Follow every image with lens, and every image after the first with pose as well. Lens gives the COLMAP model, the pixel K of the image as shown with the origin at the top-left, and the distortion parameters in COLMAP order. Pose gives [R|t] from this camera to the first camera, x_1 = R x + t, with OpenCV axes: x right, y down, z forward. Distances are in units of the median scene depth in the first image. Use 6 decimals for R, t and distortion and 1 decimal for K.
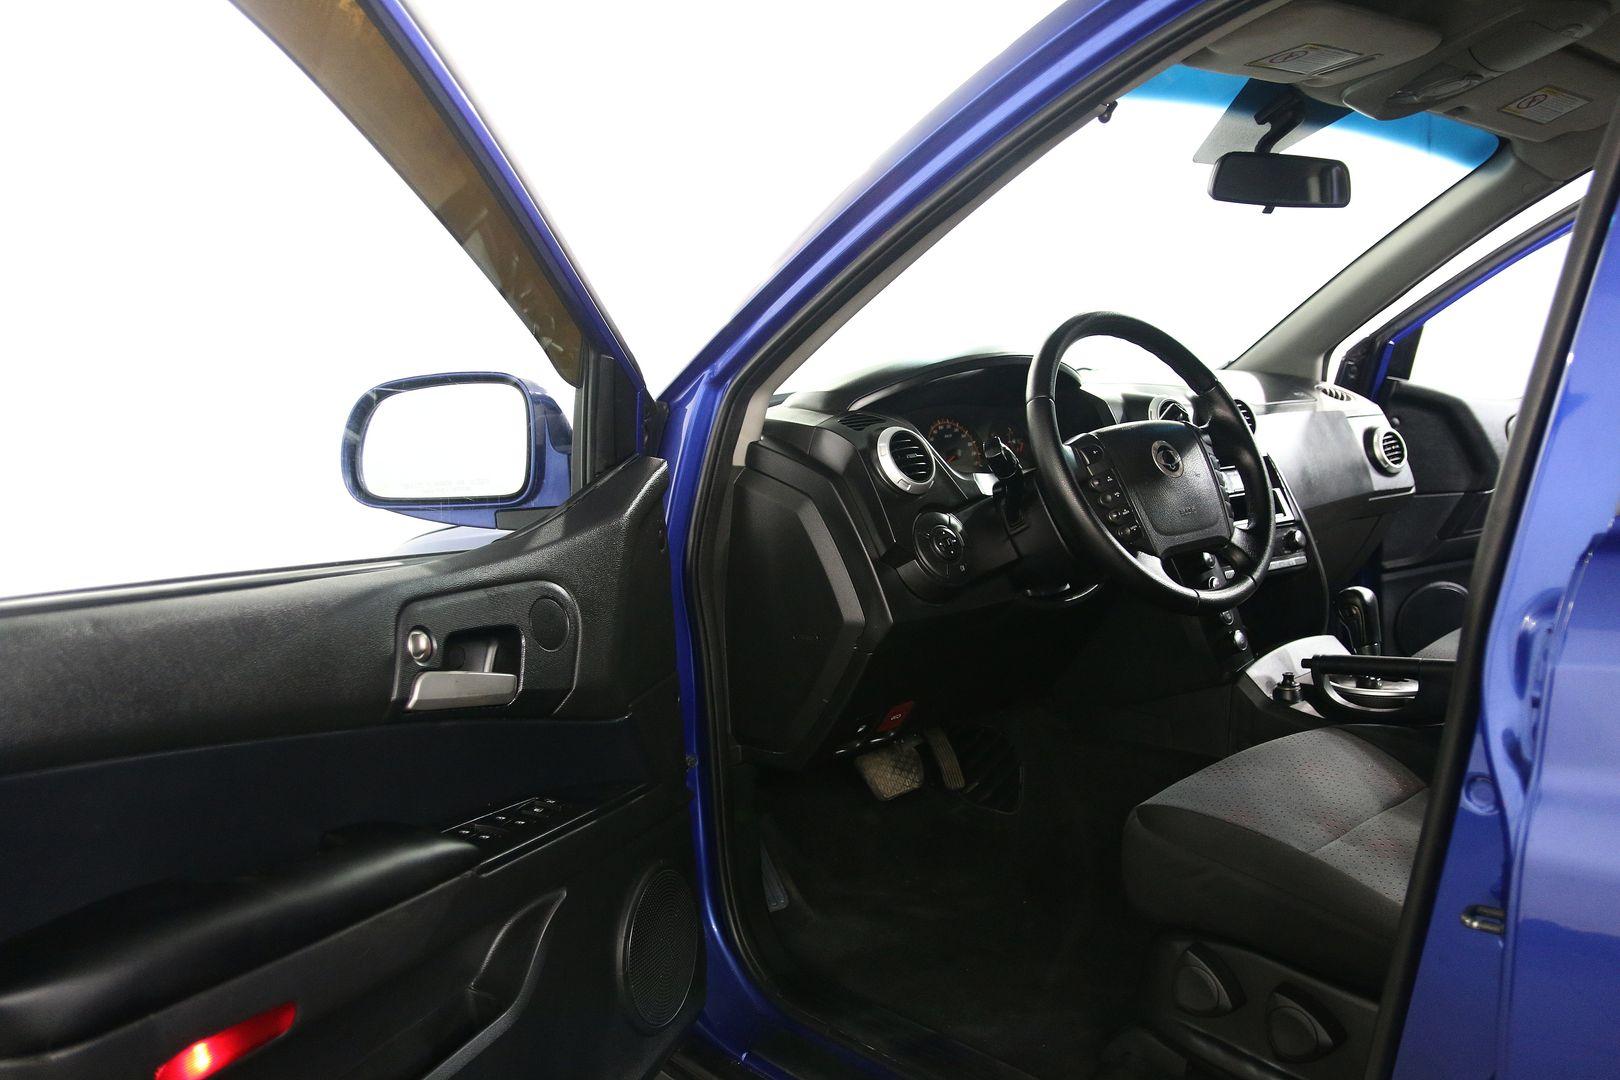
lens RADIAL K [[1310.8, 0, 810.0], [0, 1310.8, 540.0], [0, 0, 1]] dist [-0.164143, 0.206583]
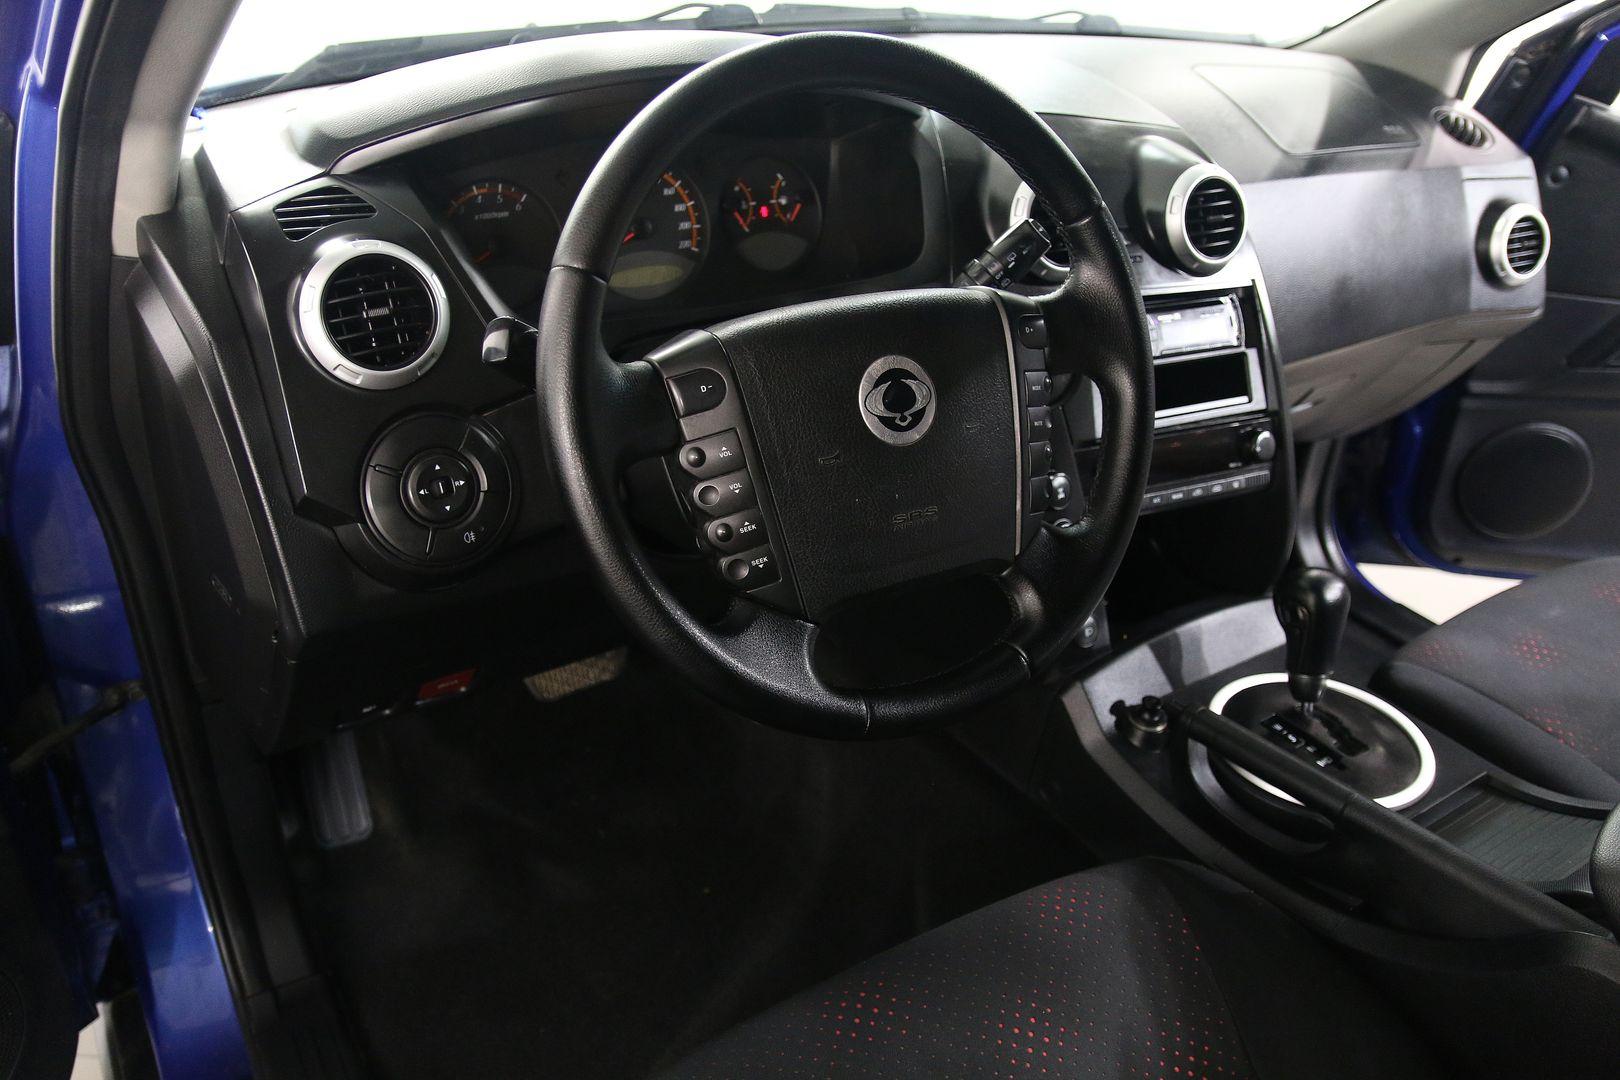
lens RADIAL K [[1310.8, 0, 810.0], [0, 1310.8, 540.0], [0, 0, 1]] dist [-0.164143, 0.206583]
pose [[0.983638, 0.169261, -0.061698, 0.187835], [-0.134773, 0.918617, 0.371455, -0.124602], [0.119550, -0.357062, 0.926399, 0.358810]]
